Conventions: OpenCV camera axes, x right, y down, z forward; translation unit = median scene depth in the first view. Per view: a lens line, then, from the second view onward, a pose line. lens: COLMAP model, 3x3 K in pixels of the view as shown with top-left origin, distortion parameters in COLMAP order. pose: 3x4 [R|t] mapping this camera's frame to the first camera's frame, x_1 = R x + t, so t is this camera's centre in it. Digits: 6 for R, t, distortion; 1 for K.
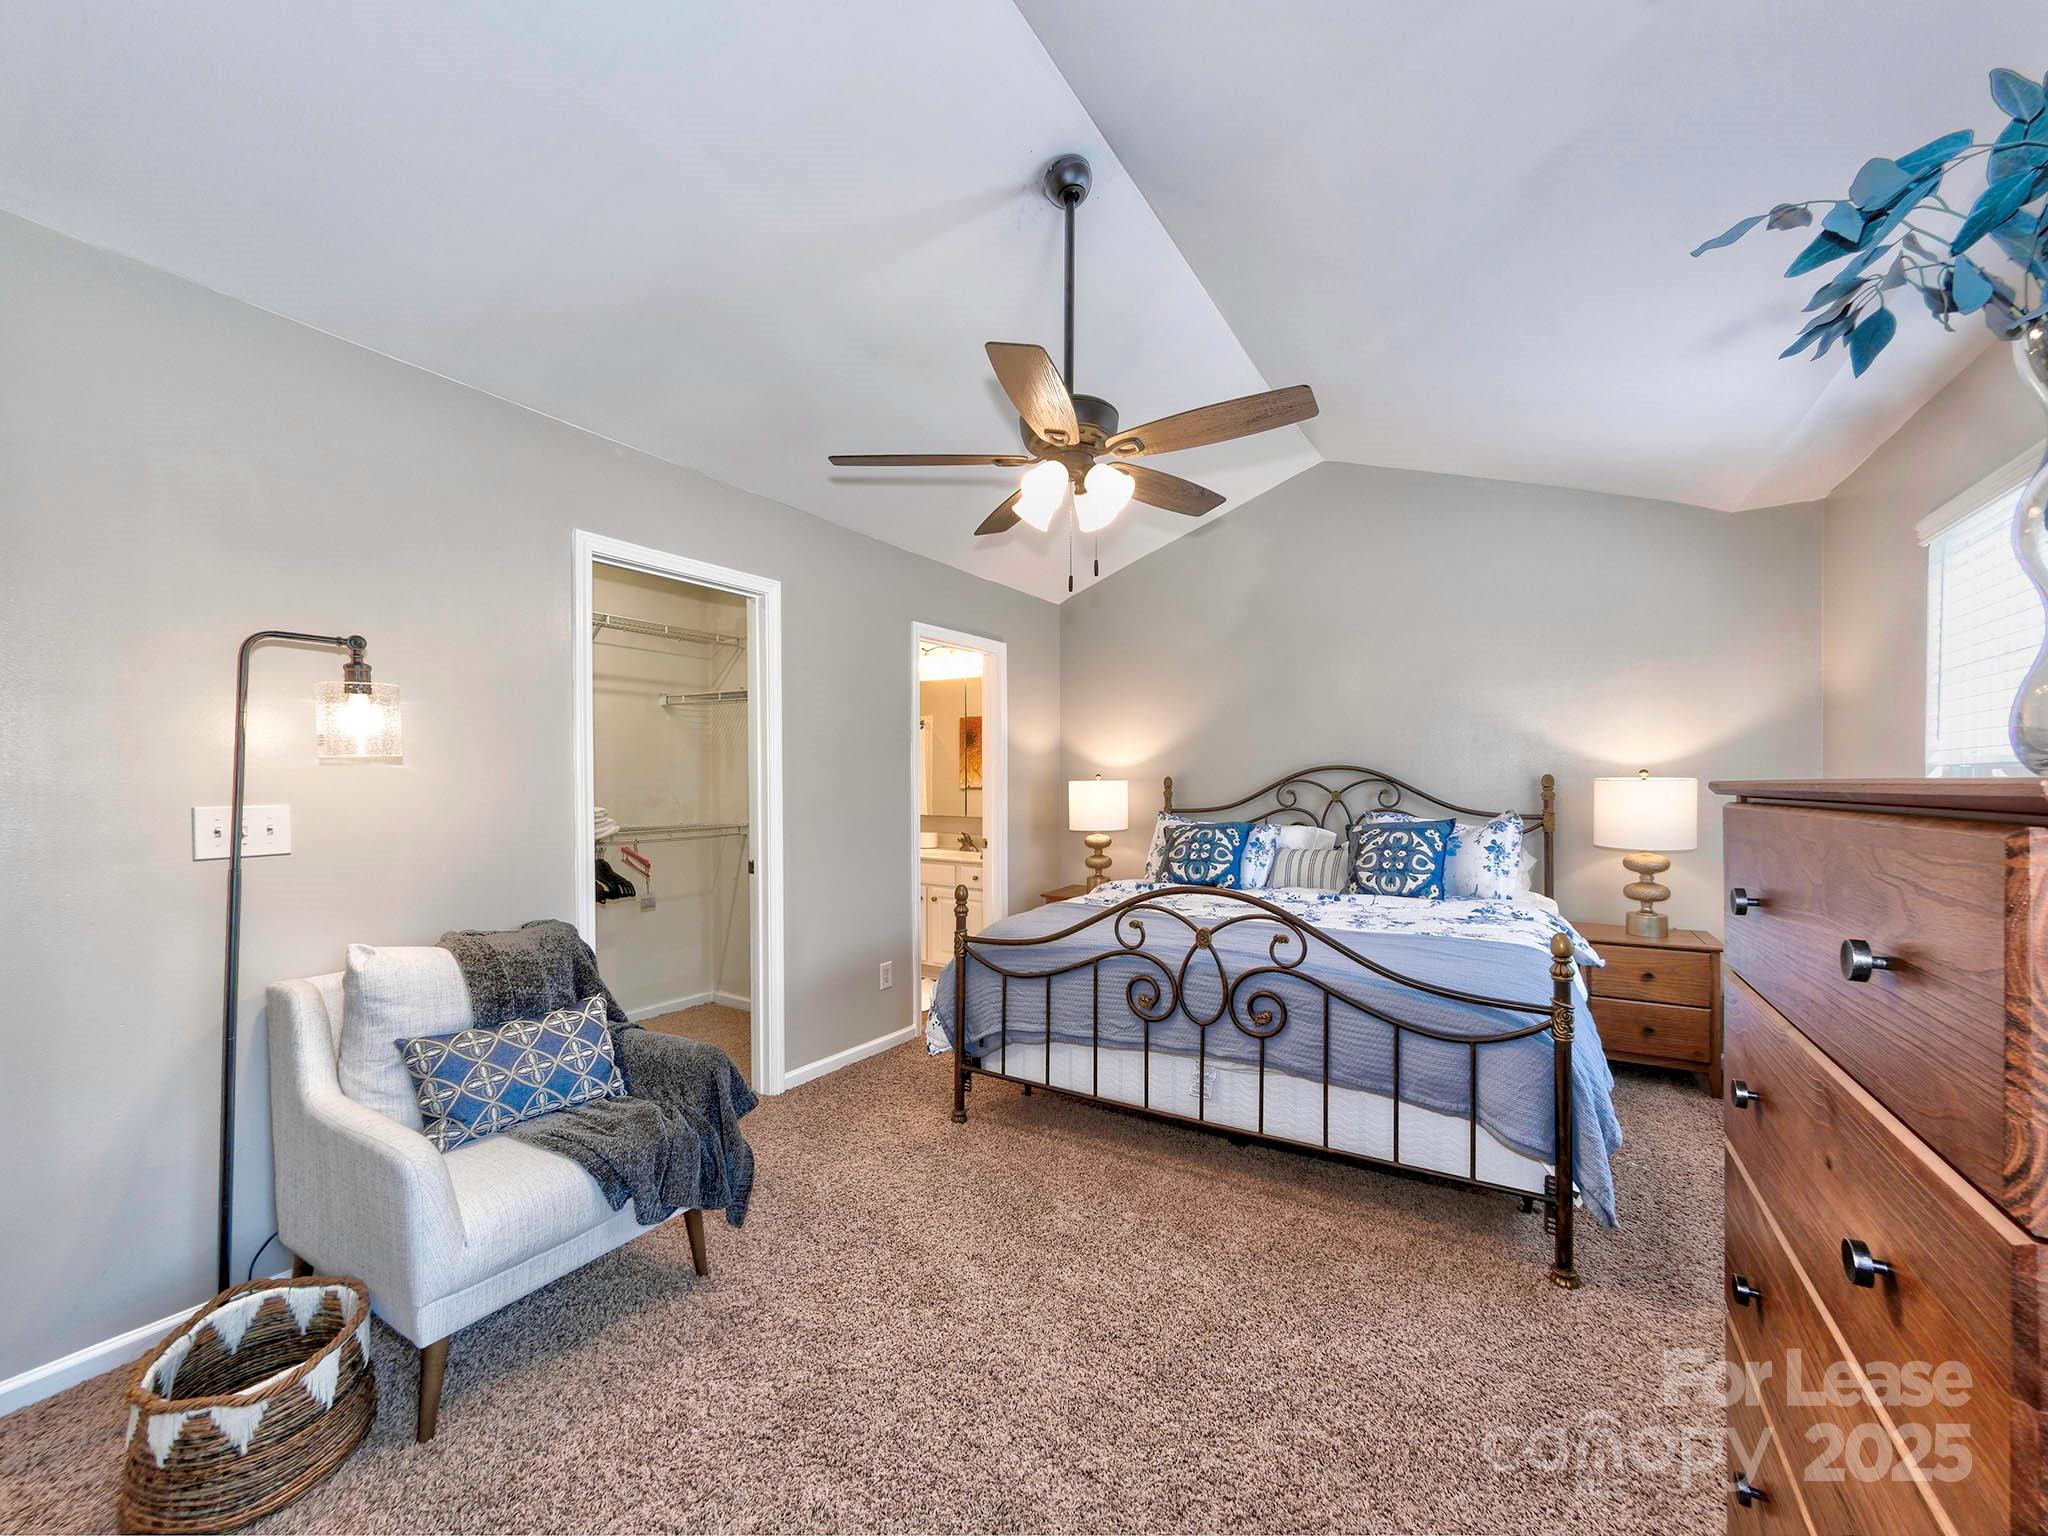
lens RADIAL K [[801.7, 0, 1023.8], [0, 801.7, 781.5], [0, 0, 1]] dist [0.008287, -0.000207]
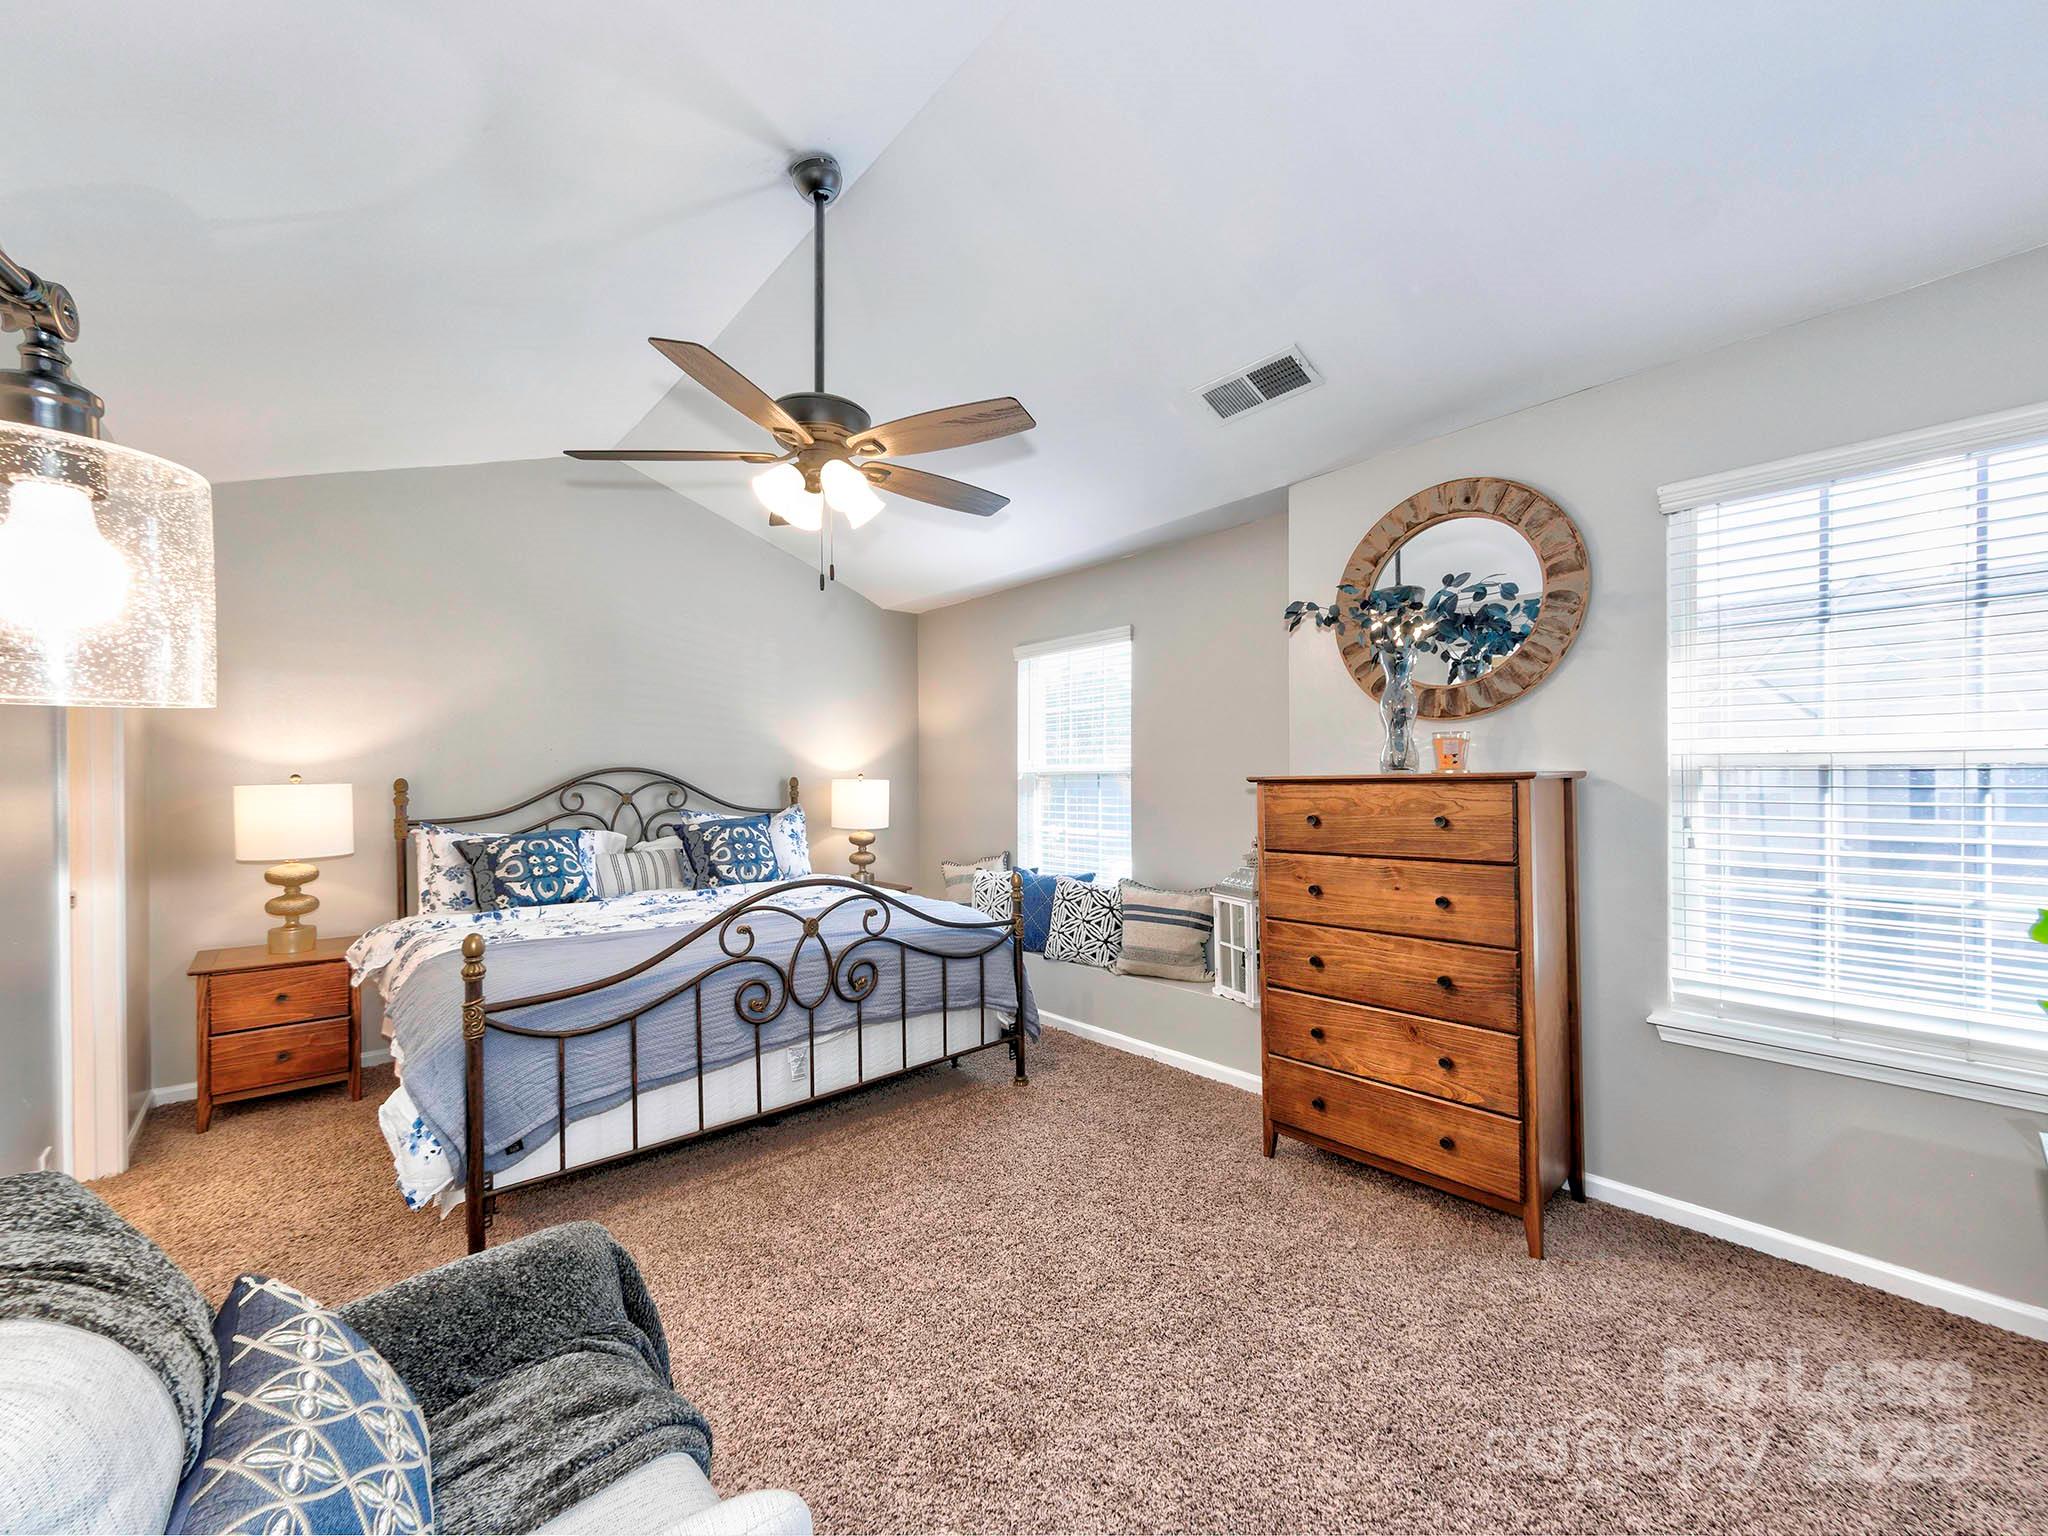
lens RADIAL K [[801.7, 0, 1007.4], [0, 801.7, 777.0], [0, 0, 1]] dist [0.008287, -0.000207]
pose [[0.295478, 0.003425, 0.955343, -0.708134], [0.007237, 0.999957, -0.005823, 0.001276], [-0.955322, 0.008634, 0.295440, 0.416569]]
